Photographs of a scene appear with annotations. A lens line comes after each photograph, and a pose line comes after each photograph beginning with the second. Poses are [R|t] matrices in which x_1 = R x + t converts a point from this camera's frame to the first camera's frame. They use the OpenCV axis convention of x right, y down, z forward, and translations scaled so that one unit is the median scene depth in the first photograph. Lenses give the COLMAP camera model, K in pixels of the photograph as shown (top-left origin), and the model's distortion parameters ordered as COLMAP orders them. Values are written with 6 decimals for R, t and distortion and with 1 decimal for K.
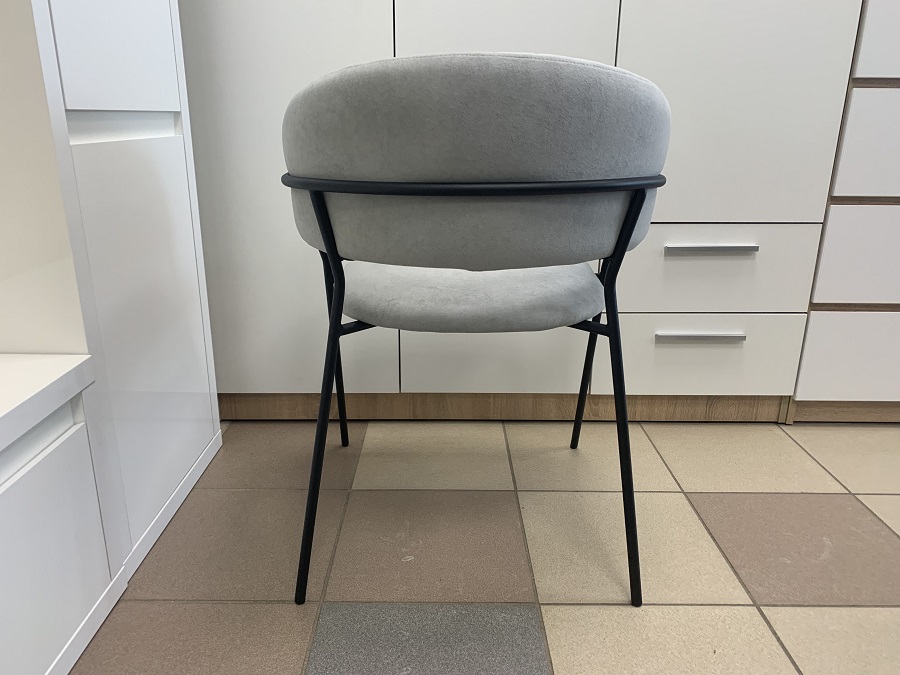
lens RADIAL K [[690.1, 0, 445.1], [0, 690.1, 340.7], [0, 0, 1]] dist [0.017373, -0.010794]
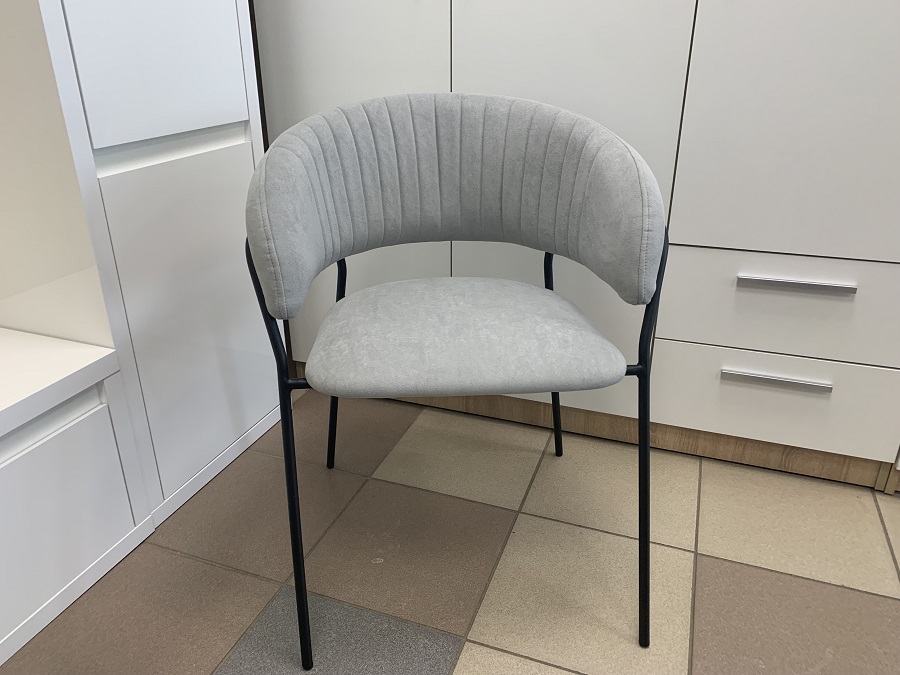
lens RADIAL K [[690.1, 0, 438.1], [0, 690.1, 335.4], [0, 0, 1]] dist [0.017373, -0.010794]
pose [[0.933693, 0.131822, -0.332927, 0.306307], [-0.097001, 0.988120, 0.119204, -0.149695], [0.344685, -0.079006, 0.935388, 0.045793]]
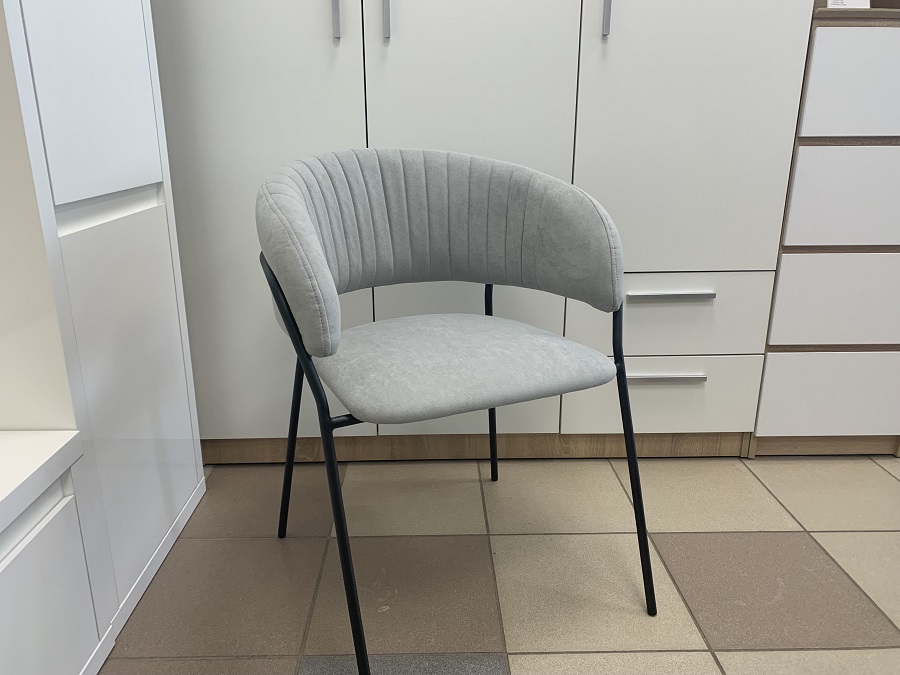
lens RADIAL K [[690.1, 0, 441.6], [0, 690.1, 331.6], [0, 0, 1]] dist [0.017373, -0.010794]
pose [[0.999789, -0.015806, 0.013148, 0.024131], [0.016043, 0.999707, -0.018113, -0.075733], [-0.012858, 0.018320, 0.999749, -0.053393]]
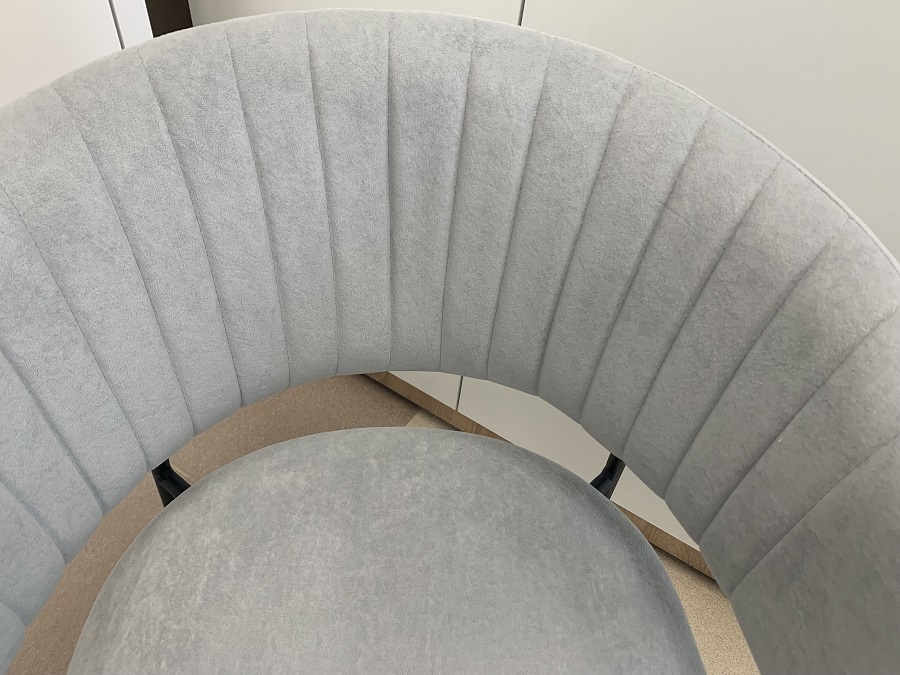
lens RADIAL K [[690.1, 0, 441.5], [0, 690.1, 330.9], [0, 0, 1]] dist [0.017373, -0.010794]
pose [[0.919814, 0.330849, -0.210904, 0.074457], [-0.188403, 0.843953, 0.502243, -0.405636], [0.344160, -0.422235, 0.838613, 0.645086]]
